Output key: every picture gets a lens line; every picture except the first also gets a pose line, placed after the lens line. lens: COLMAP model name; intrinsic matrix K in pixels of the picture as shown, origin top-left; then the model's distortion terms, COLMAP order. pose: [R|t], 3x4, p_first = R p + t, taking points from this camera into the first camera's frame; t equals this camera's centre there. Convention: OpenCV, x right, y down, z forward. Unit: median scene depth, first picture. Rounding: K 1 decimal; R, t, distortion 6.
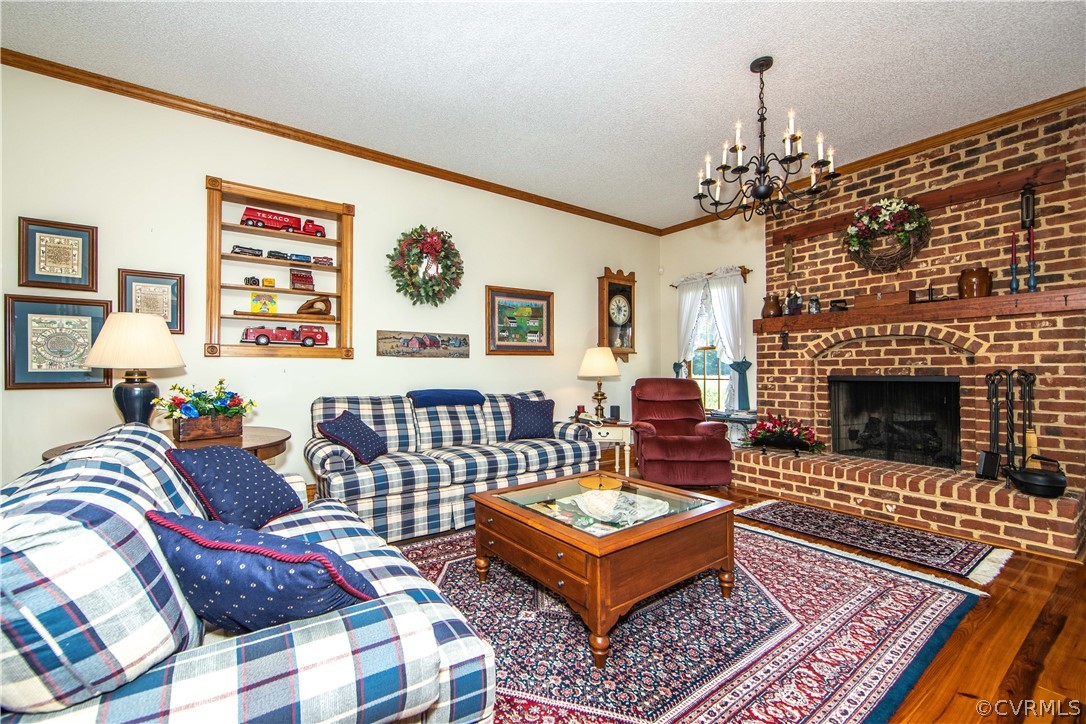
lens RADIAL K [[448.6, 0, 520.3], [0, 448.6, 358.1], [0, 0, 1]] dist [-0.011333, -0.000097]
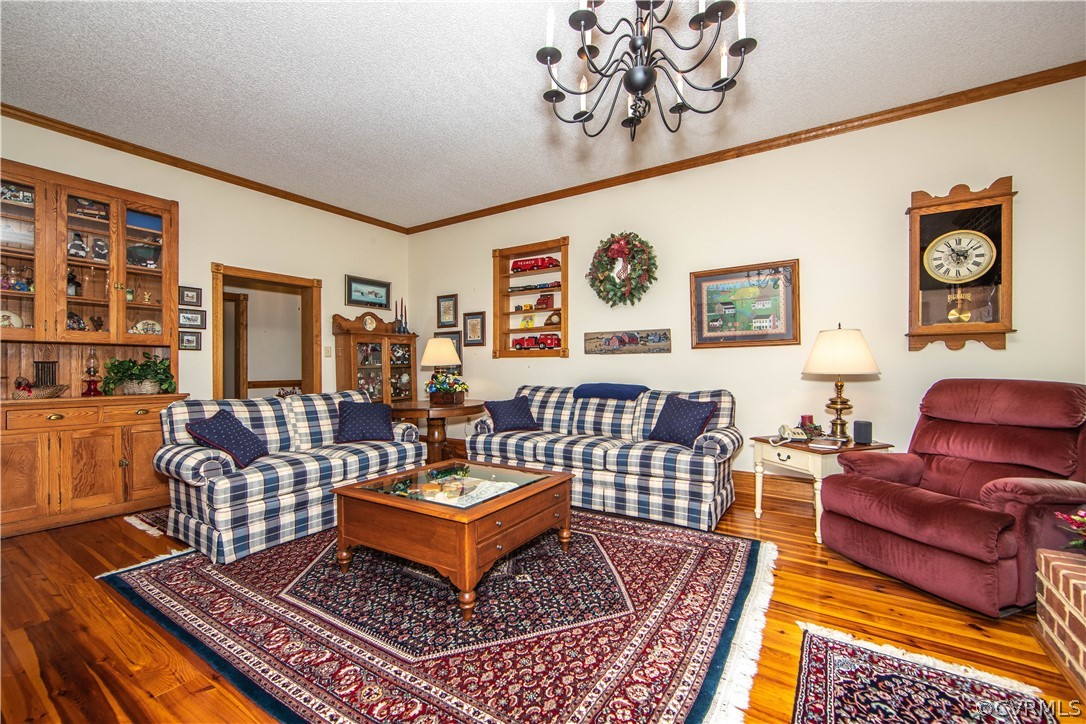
lens RADIAL K [[443.3, 0, 568.7], [0, 443.3, 368.0], [0, 0, 1]] dist [-0.013074, 0.000083]
pose [[0.409376, 0.006717, -0.912341, 0.750492], [0.033559, 0.999185, 0.022415, 0.004236], [0.911748, -0.039793, 0.408817, 0.460925]]
